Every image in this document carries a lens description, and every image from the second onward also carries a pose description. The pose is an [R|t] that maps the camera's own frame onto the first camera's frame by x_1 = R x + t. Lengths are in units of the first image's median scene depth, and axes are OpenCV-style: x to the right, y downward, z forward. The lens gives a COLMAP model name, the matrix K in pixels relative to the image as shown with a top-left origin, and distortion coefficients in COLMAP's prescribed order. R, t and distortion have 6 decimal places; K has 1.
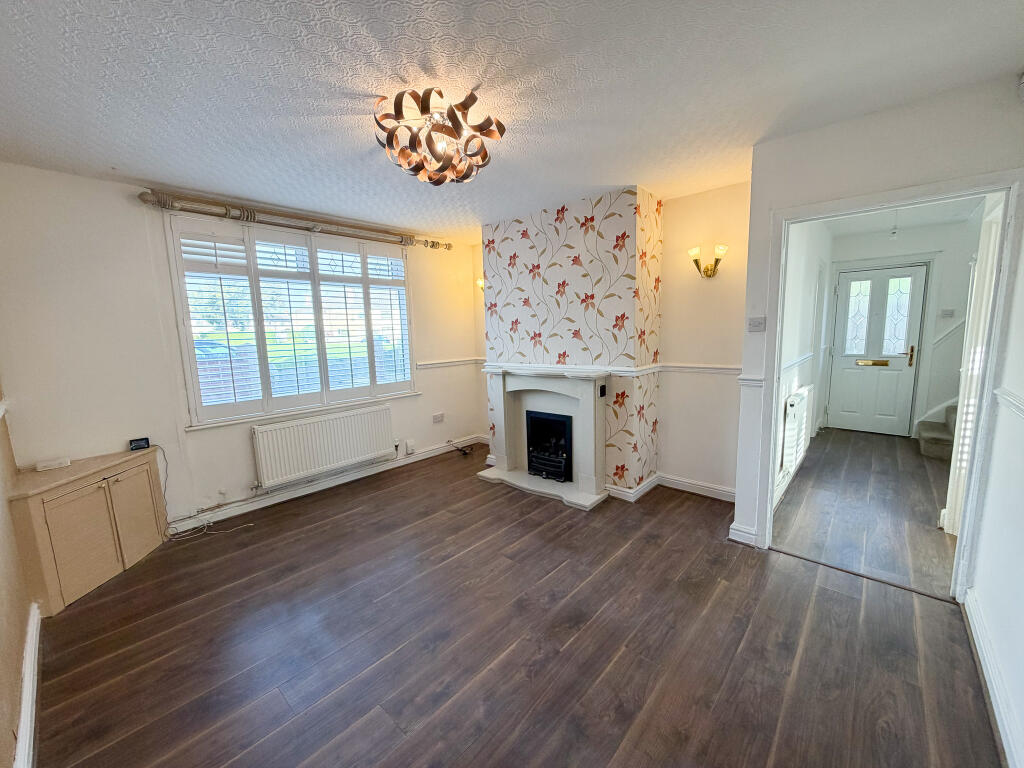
lens RADIAL K [[406.5, 0, 509.3], [0, 406.5, 389.2], [0, 0, 1]] dist [-0.003698, -0.000648]
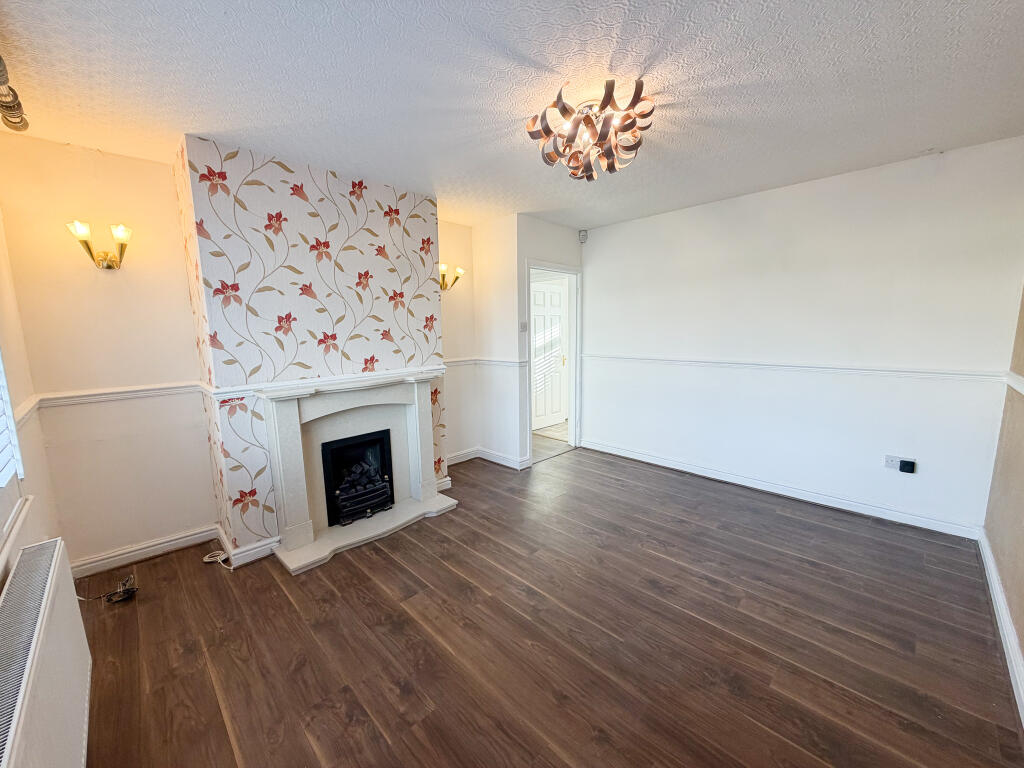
lens RADIAL K [[406.5, 0, 509.2], [0, 406.5, 387.8], [0, 0, 1]] dist [-0.003698, -0.000648]
pose [[0.055961, -0.123289, 0.990792, -0.735384], [0.156625, 0.981145, 0.113242, -0.084054], [-0.986072, 0.148845, 0.074216, 0.714972]]
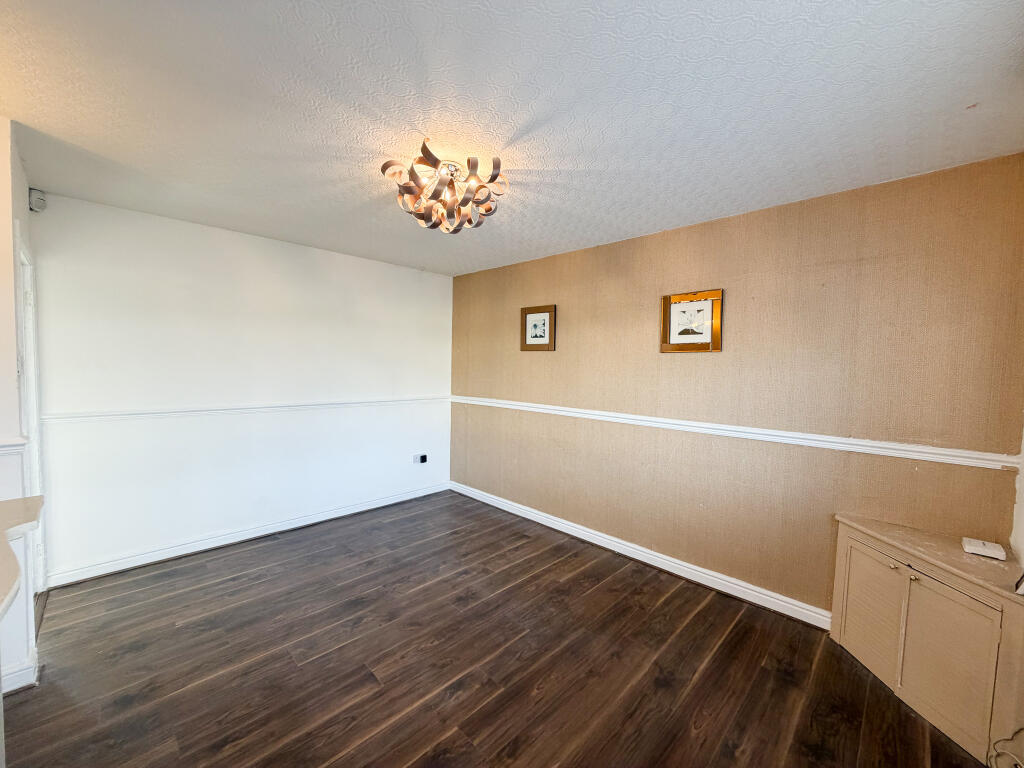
lens RADIAL K [[406.5, 0, 511.5], [0, 406.5, 386.2], [0, 0, 1]] dist [-0.003698, -0.000648]
pose [[-0.999369, 0.002309, 0.035456, -0.214750], [0.009044, 0.981549, 0.190997, -0.186081], [-0.034360, 0.191197, -0.980950, 1.241926]]
